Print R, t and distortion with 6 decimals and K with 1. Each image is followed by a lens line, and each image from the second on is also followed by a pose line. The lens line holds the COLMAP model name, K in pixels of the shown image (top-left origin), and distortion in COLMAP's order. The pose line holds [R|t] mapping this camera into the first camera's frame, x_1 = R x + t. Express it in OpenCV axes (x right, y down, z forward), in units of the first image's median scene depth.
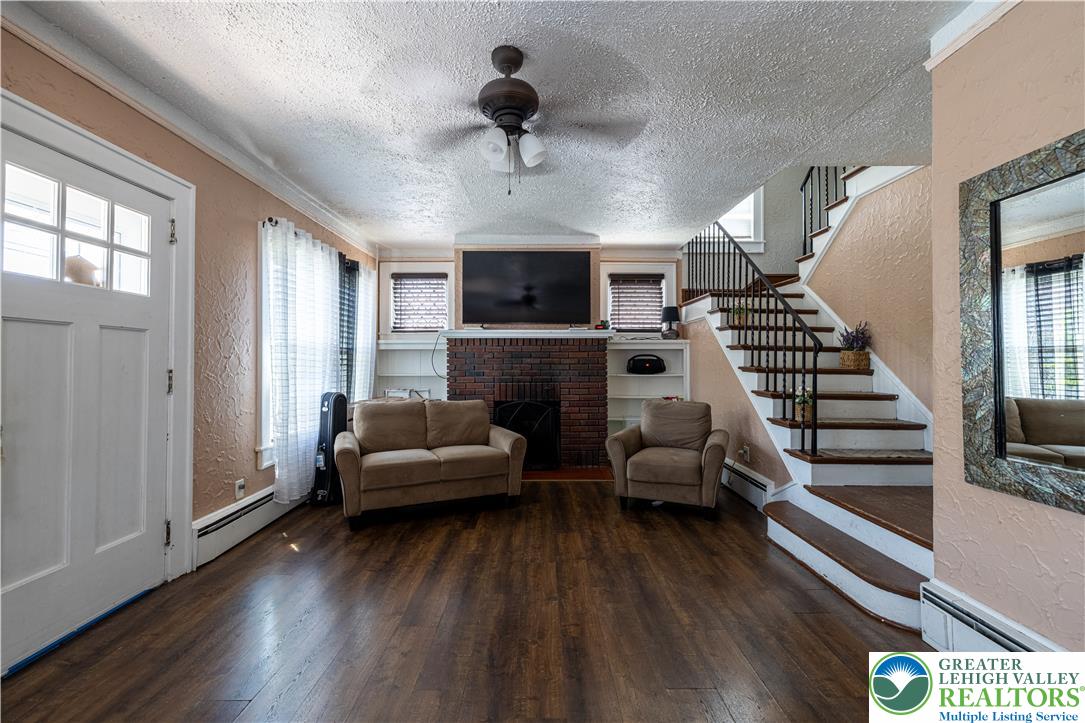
lens RADIAL K [[455.2, 0, 540.0], [0, 455.2, 356.8], [0, 0, 1]] dist [0.005797, 0.000324]
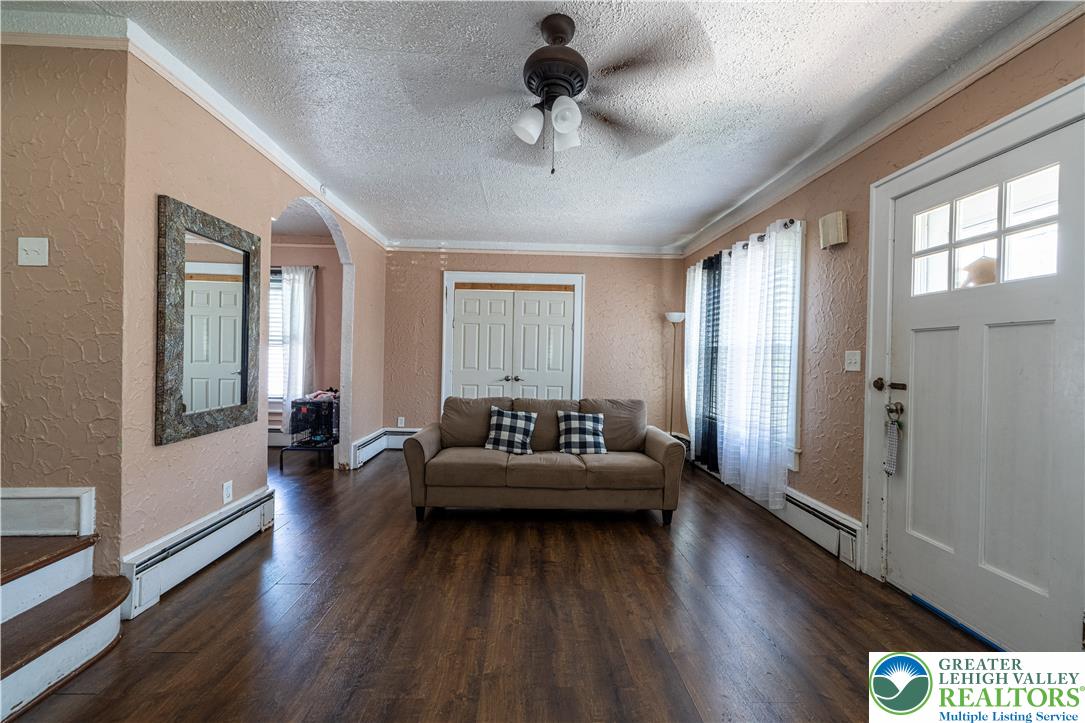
lens RADIAL K [[455.2, 0, 544.3], [0, 455.2, 362.1], [0, 0, 1]] dist [0.005797, 0.000324]
pose [[-0.999001, -0.021061, -0.039401, -0.012694], [-0.021025, 0.999778, -0.001317, 0.016111], [0.039420, -0.000487, -0.999223, 1.087546]]
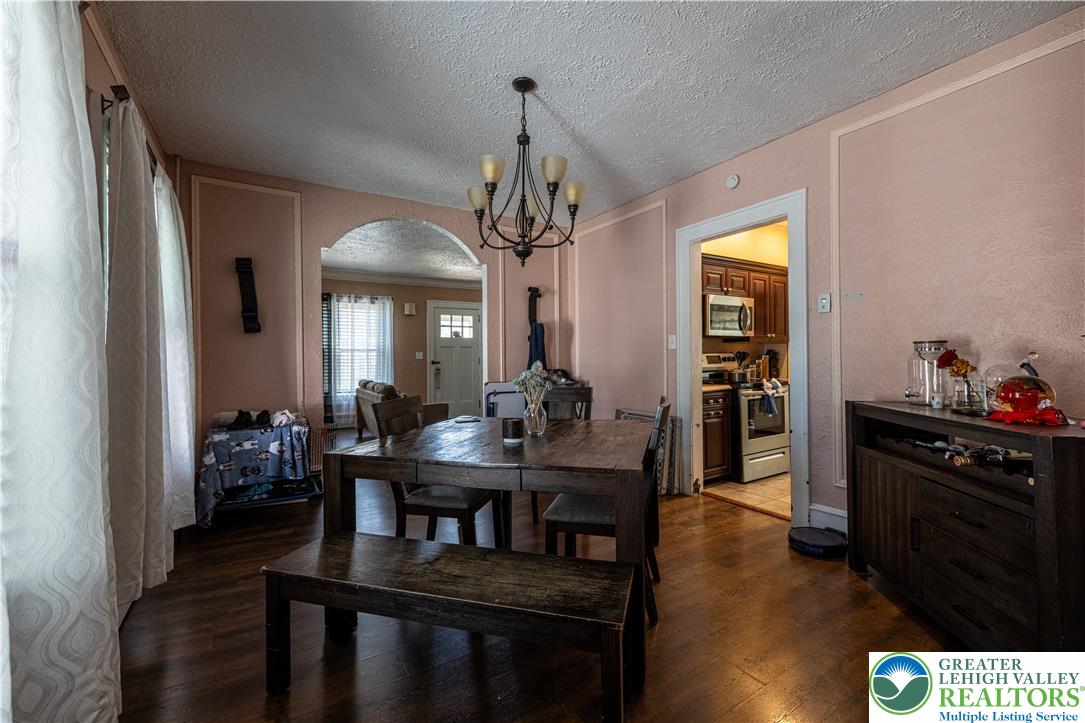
lens RADIAL K [[455.2, 0, 534.0], [0, 455.2, 360.6], [0, 0, 1]] dist [0.005797, 0.000324]
pose [[0.520663, 0.003869, -0.853753, 1.630966], [0.018693, 0.999698, 0.015930, 0.001596], [0.853558, -0.024253, 0.520434, -0.317962]]
